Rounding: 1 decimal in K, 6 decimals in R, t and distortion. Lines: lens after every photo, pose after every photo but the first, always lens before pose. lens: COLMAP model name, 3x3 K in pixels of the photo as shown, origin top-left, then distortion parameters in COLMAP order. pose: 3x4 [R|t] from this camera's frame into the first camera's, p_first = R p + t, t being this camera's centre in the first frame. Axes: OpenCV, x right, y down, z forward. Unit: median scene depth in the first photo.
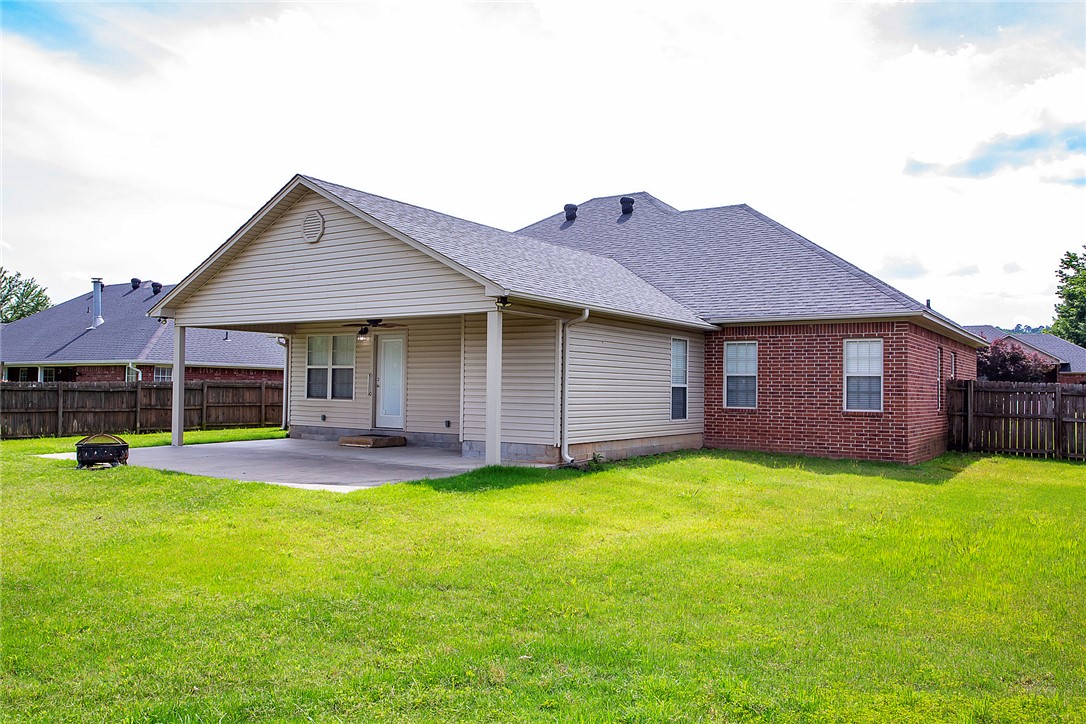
lens RADIAL K [[844.7, 0, 543.6], [0, 844.7, 393.1], [0, 0, 1]] dist [-0.119364, -0.000220]
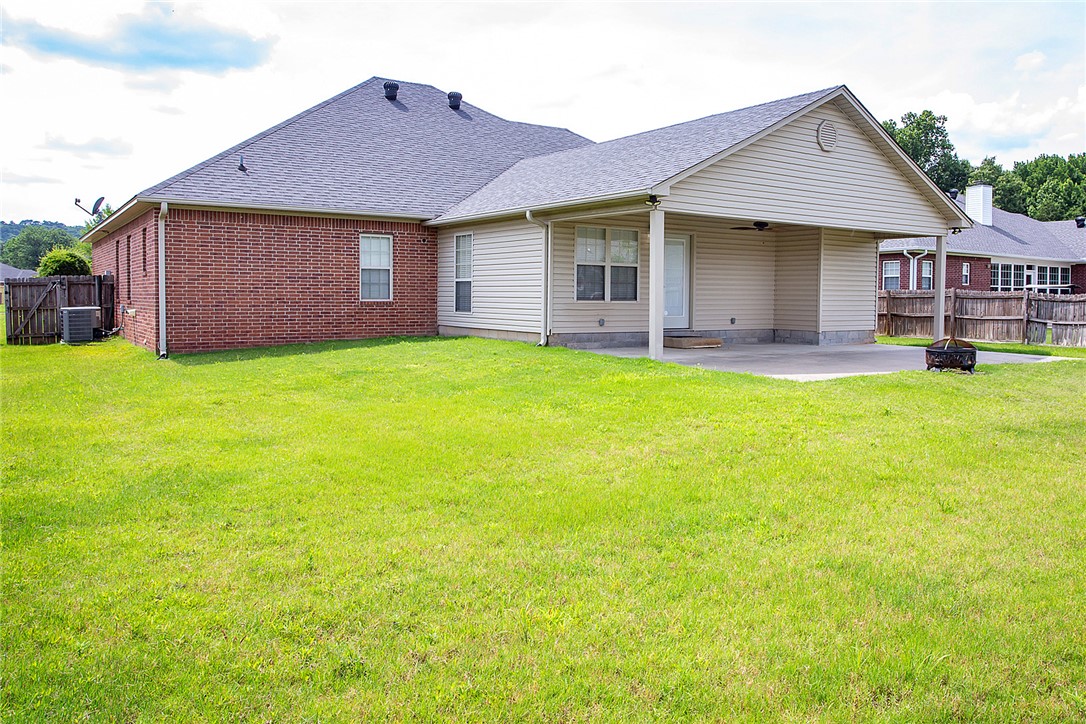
lens RADIAL K [[826.1, 0, 544.4], [0, 826.1, 319.3], [0, 0, 1]] dist [-0.002758, -0.001586]
pose [[0.402244, -0.043205, 0.914513, -1.053239], [-0.003247, 0.998812, 0.048616, -0.015158], [-0.915527, -0.022524, 0.401626, 0.696805]]
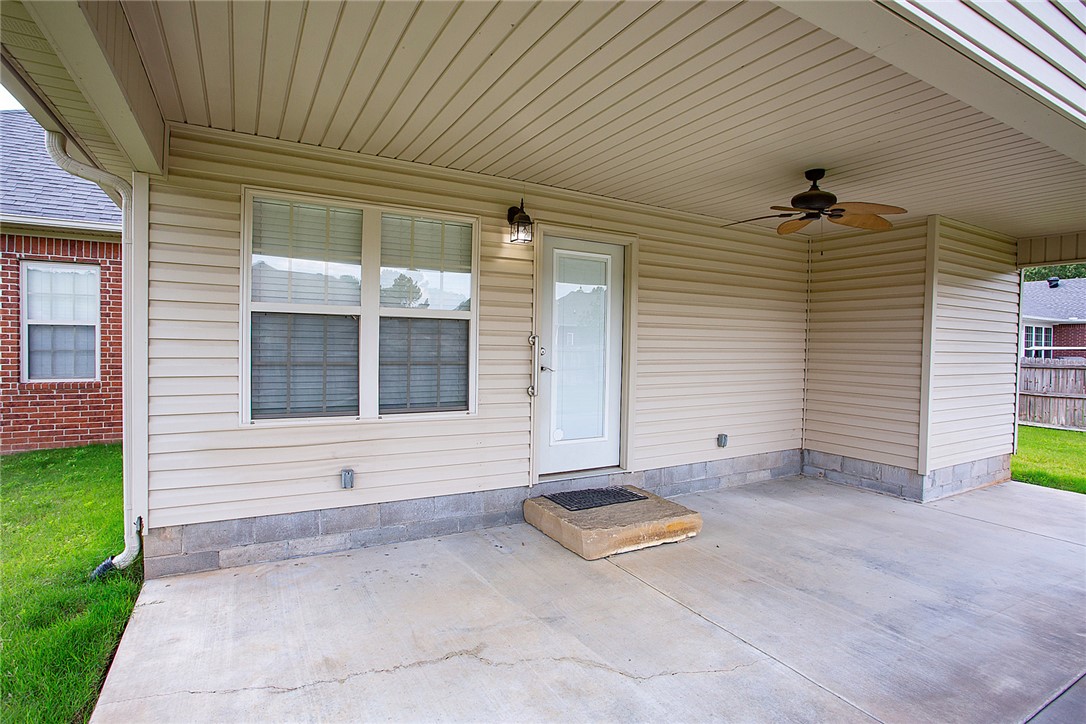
lens RADIAL K [[534.6, 0, 518.5], [0, 534.6, 359.9], [0, 0, 1]] dist [-0.027878, 0.000254]
pose [[0.486568, -0.039792, 0.872736, -0.392116], [-0.007426, 0.998738, 0.049677, -0.022990], [-0.873611, -0.030652, 0.485659, 0.838130]]
